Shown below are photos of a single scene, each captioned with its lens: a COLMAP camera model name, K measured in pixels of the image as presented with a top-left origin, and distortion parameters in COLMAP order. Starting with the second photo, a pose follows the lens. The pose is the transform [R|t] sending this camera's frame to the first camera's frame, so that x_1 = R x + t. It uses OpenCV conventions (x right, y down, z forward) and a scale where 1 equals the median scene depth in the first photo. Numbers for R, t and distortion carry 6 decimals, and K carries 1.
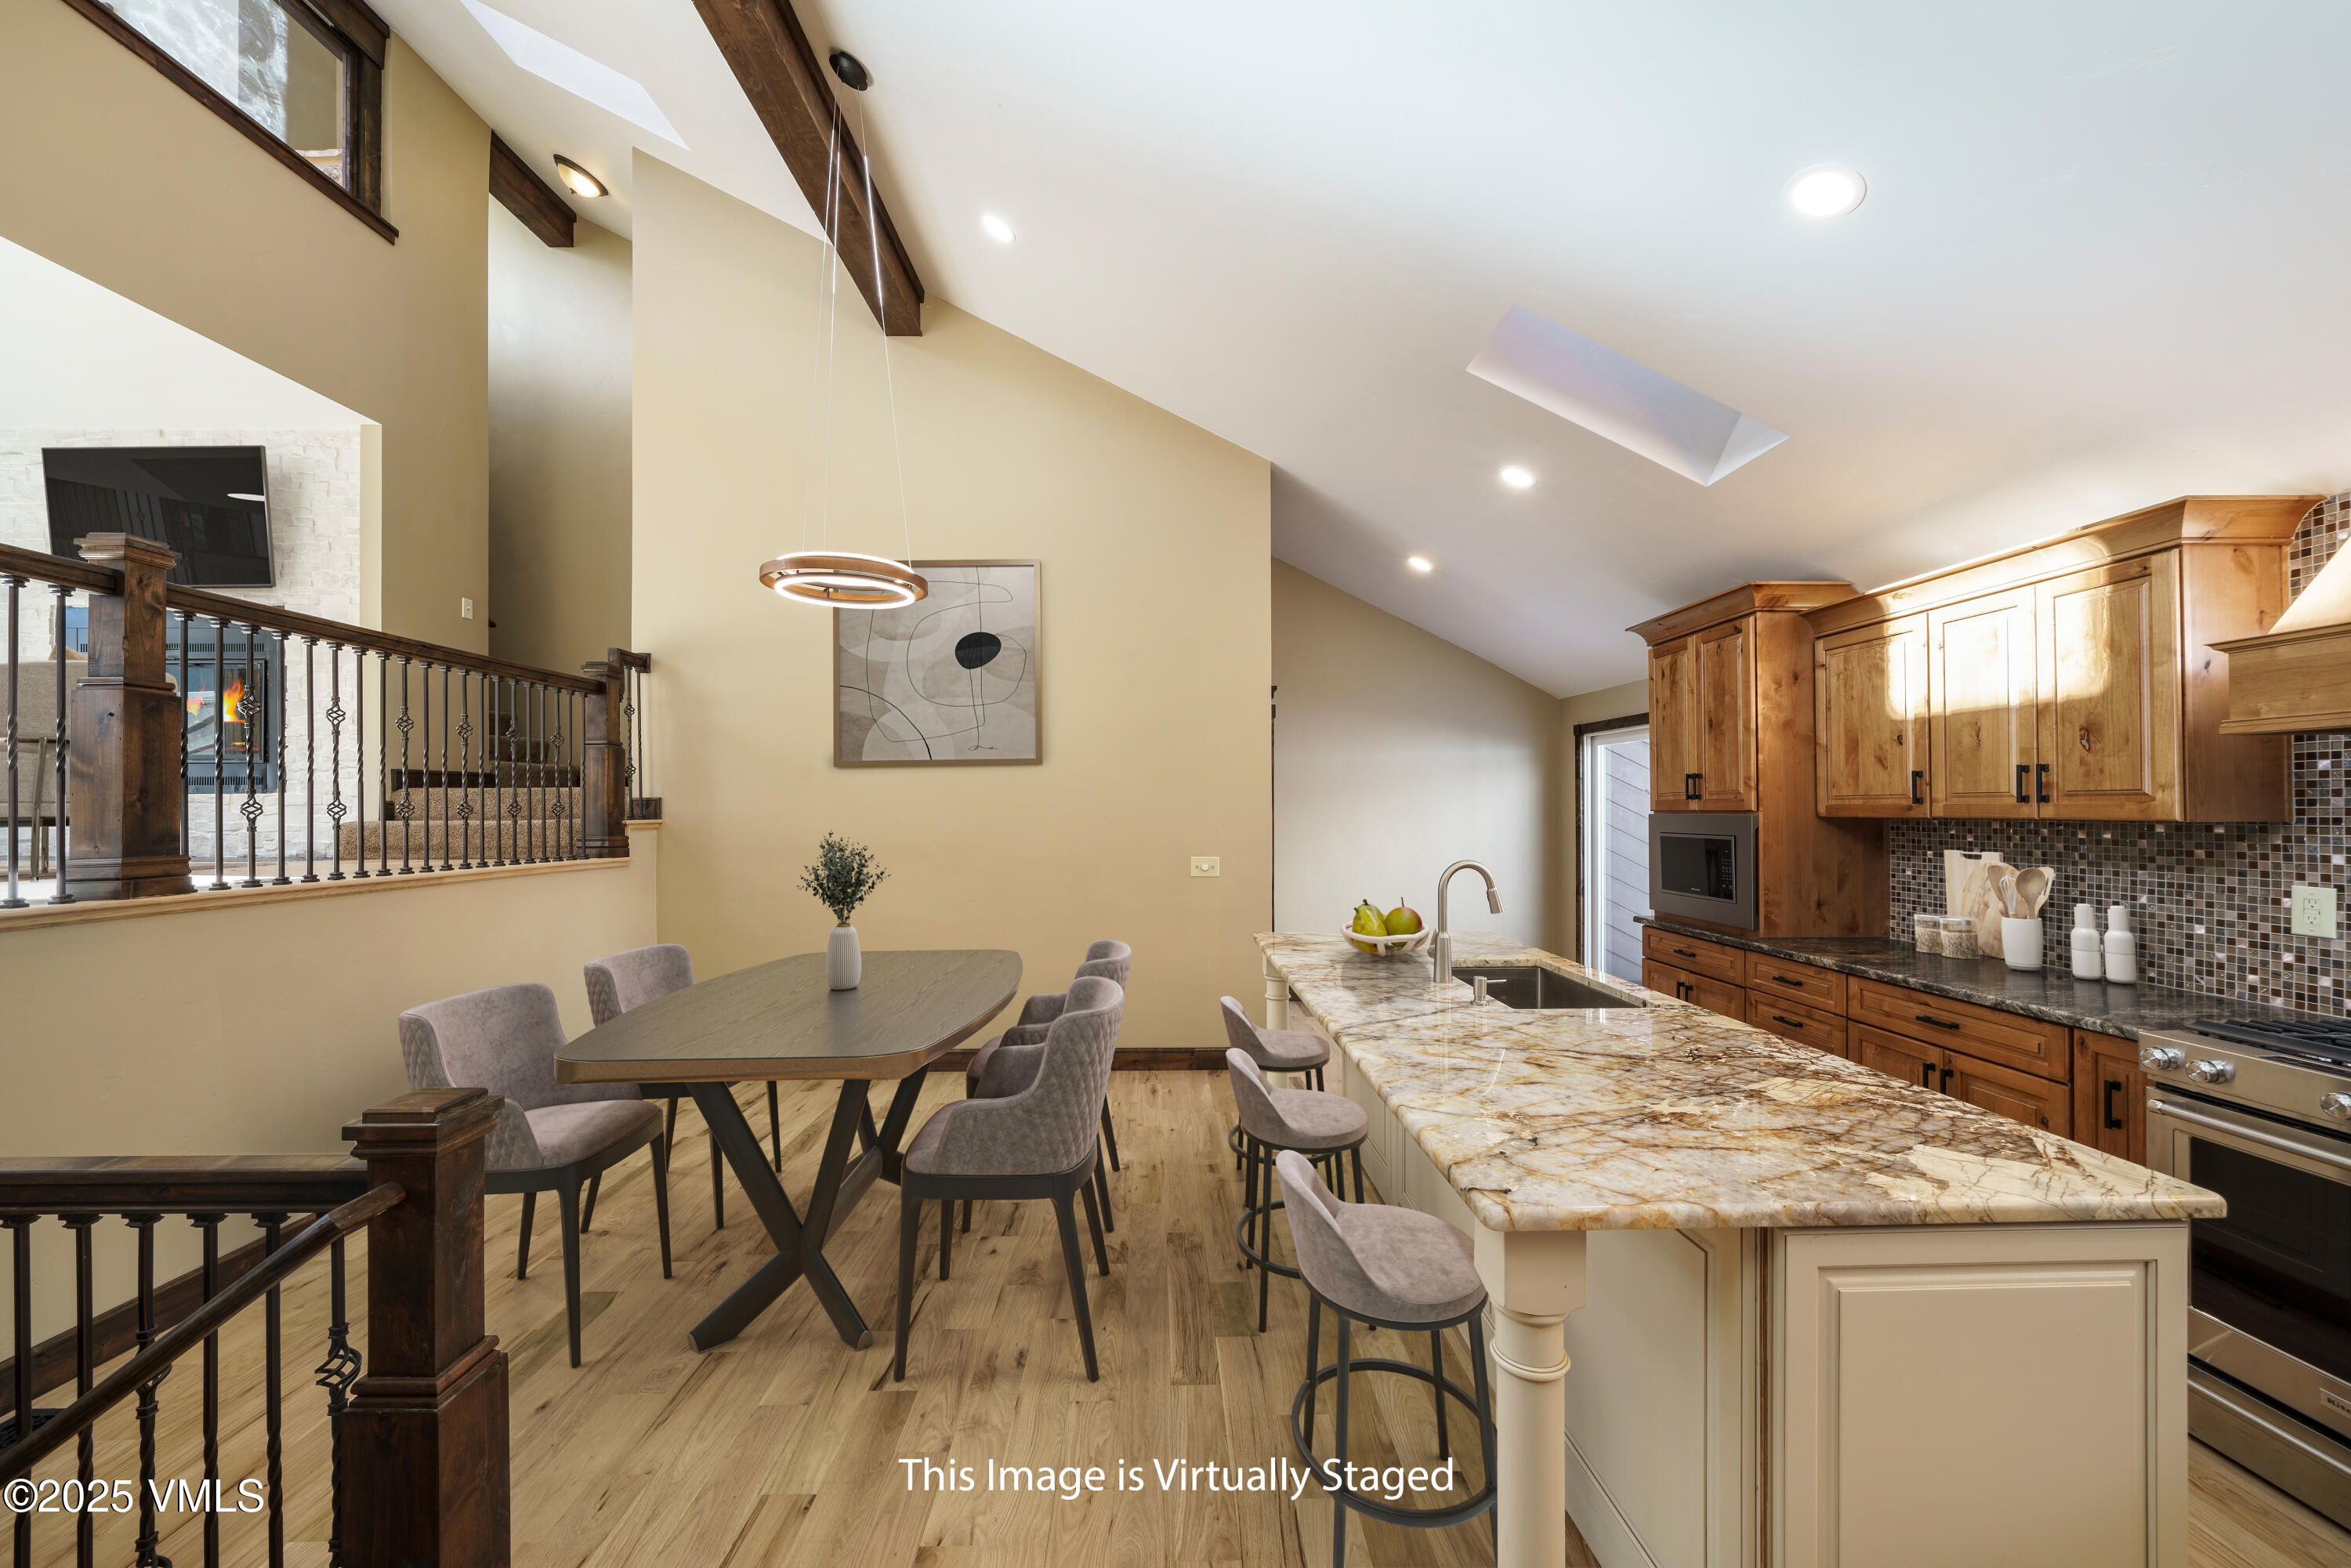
lens RADIAL K [[899.0, 0, 1205.0], [0, 899.0, 820.8], [0, 0, 1]] dist [-0.007016, 0.000744]
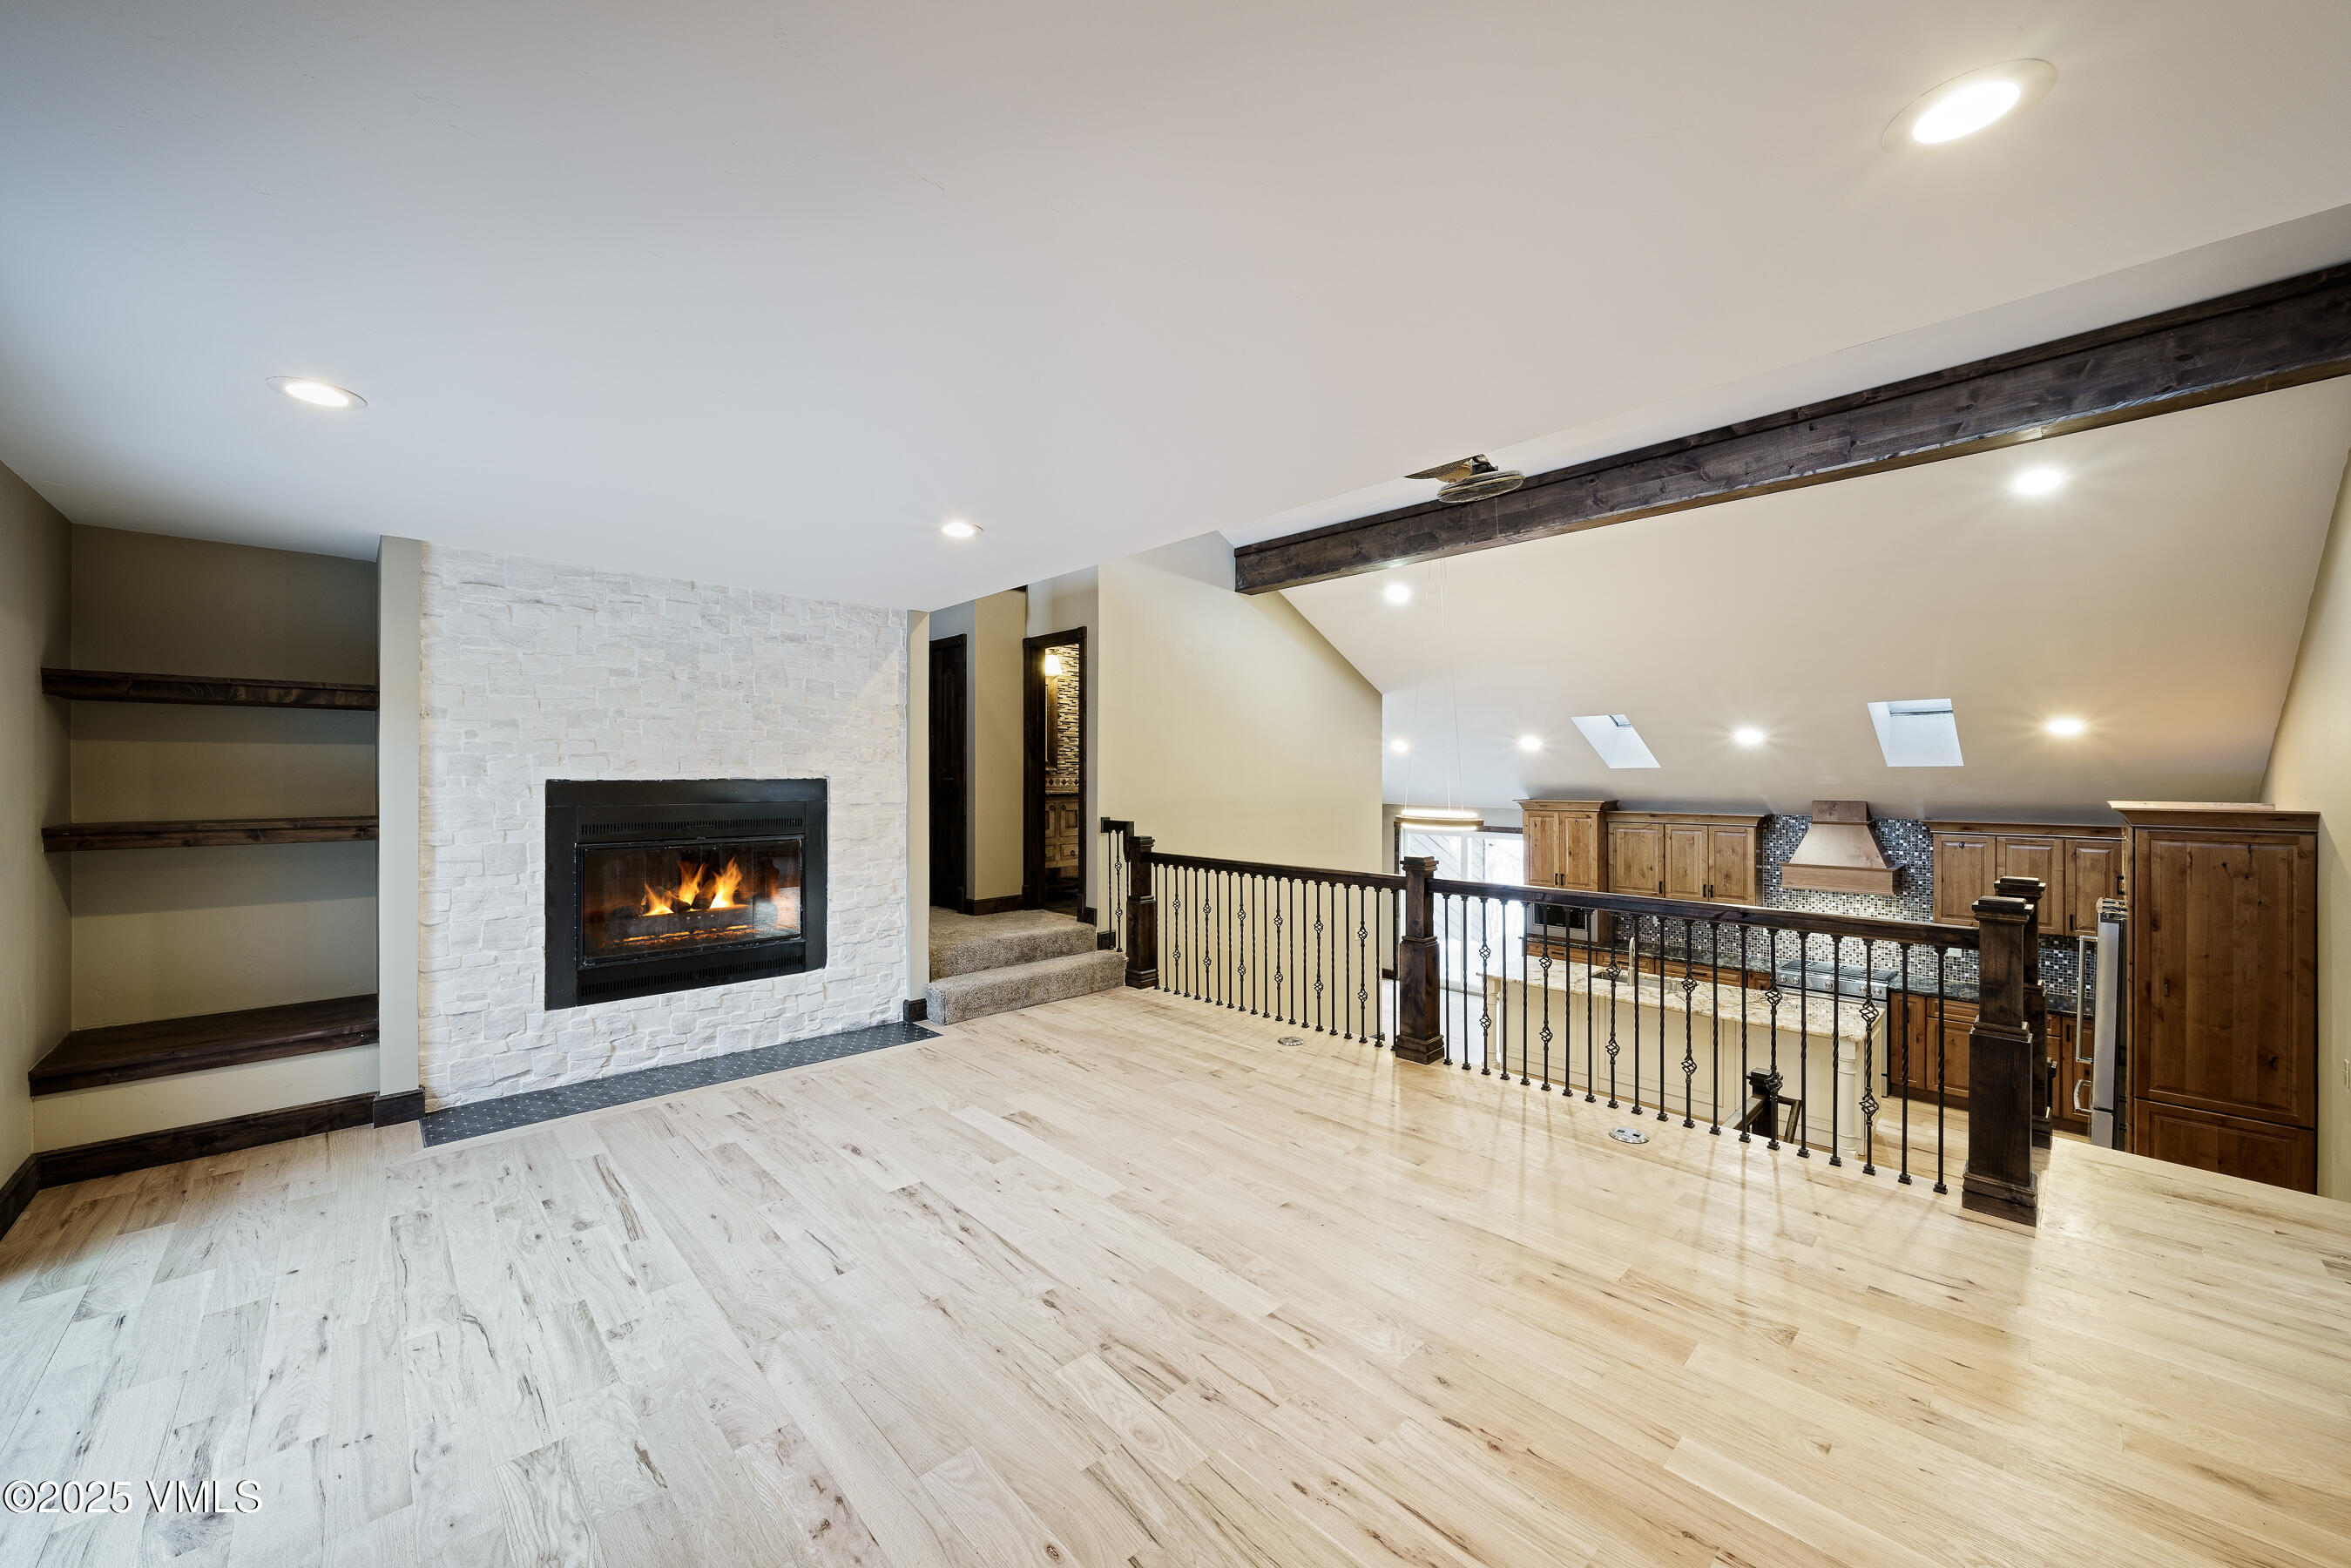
lens RADIAL K [[899.1, 0, 1173.8], [0, 899.1, 800.4], [0, 0, 1]] dist [-0.007016, 0.000744]
pose [[0.736369, -0.012631, 0.676462, -1.965751], [-0.000879, 0.999807, 0.019625, -0.324851], [-0.676580, -0.015046, 0.736216, -0.007482]]
